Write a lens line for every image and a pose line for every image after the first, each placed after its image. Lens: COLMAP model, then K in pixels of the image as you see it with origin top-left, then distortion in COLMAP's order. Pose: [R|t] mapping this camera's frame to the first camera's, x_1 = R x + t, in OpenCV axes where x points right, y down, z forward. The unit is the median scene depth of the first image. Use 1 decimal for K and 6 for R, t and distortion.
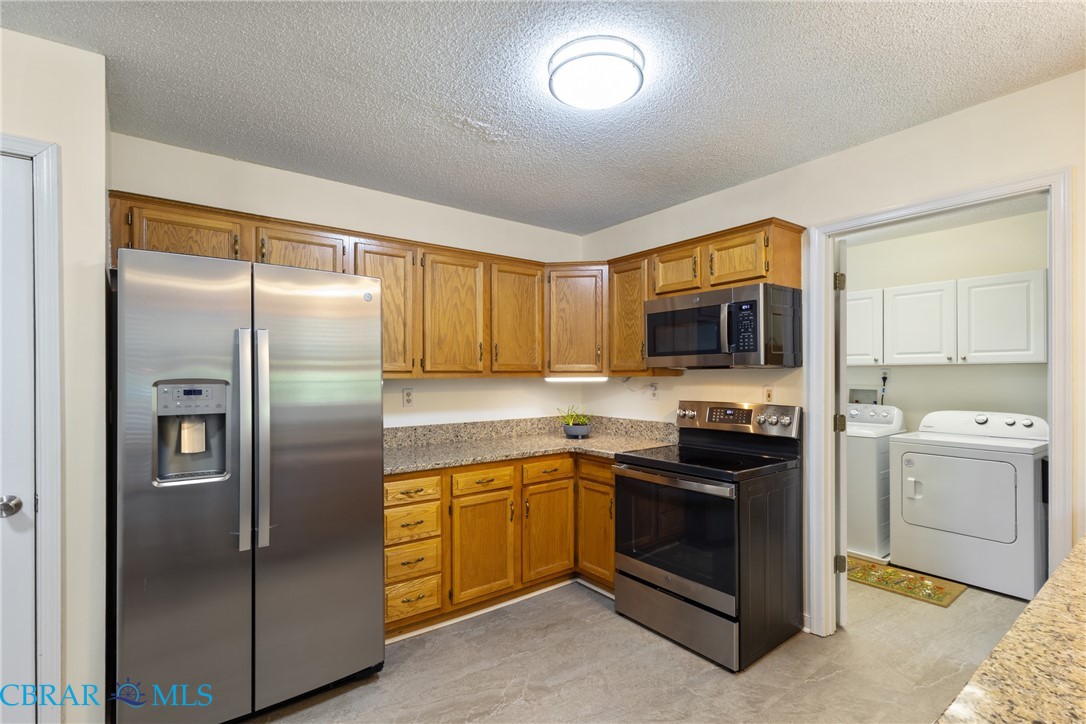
lens RADIAL K [[508.9, 0, 544.3], [0, 508.9, 374.6], [0, 0, 1]] dist [0.002732, 0.003115]
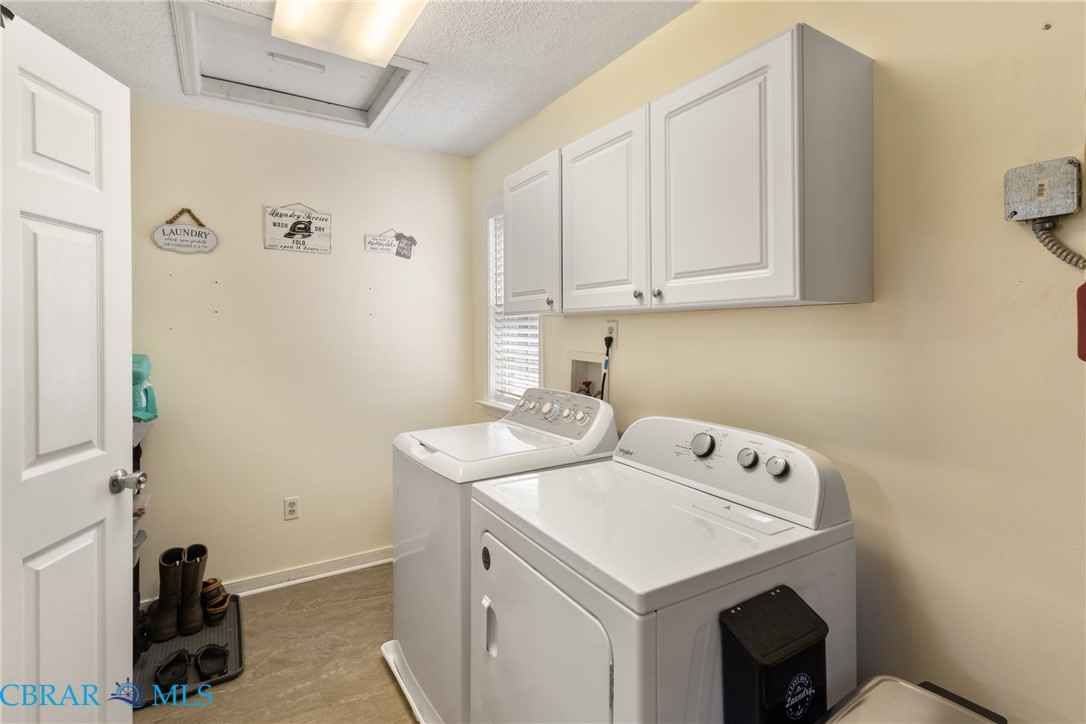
lens RADIAL K [[508.9, 0, 543.2], [0, 508.9, 326.2], [0, 0, 1]] dist [0.002732, 0.003115]
pose [[0.995237, -0.001904, -0.097469, 0.915361], [0.001314, 0.999980, -0.006121, -0.004831], [0.097479, 0.005963, 0.995220, 0.702487]]
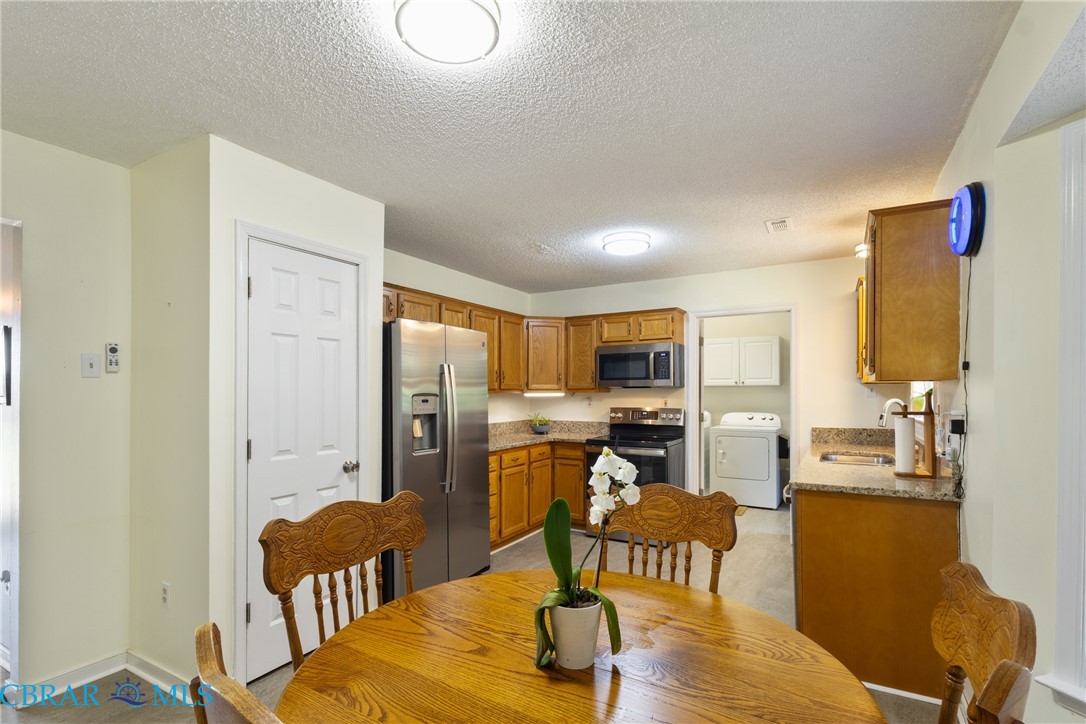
lens RADIAL K [[508.9, 0, 543.2], [0, 508.9, 390.0], [0, 0, 1]] dist [0.002732, 0.003115]
pose [[0.925537, 0.002591, 0.378649, -0.578781], [-0.000949, 0.999989, -0.004524, 0.002892], [-0.378656, 0.003828, 0.925529, -0.441075]]
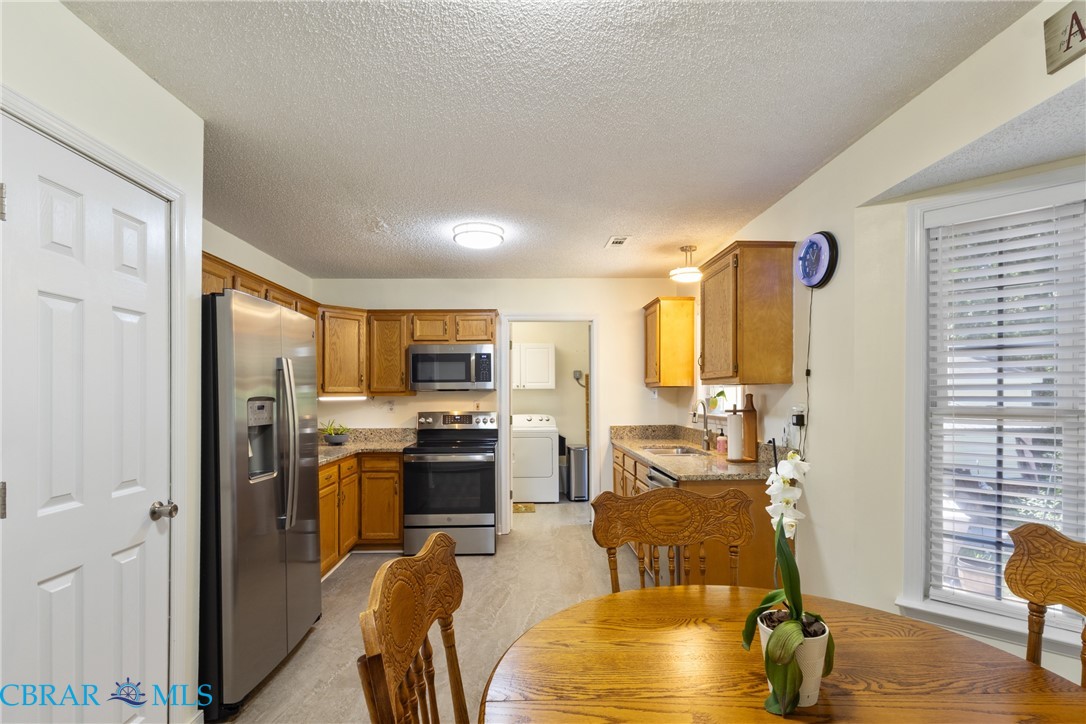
lens RADIAL K [[508.9, 0, 540.3], [0, 508.9, 394.0], [0, 0, 1]] dist [0.002732, 0.003115]
pose [[0.587413, 0.000918, 0.809287, -0.774186], [0.003642, 0.999986, -0.003777, 0.005285], [-0.809279, 0.005166, 0.587401, -0.172010]]
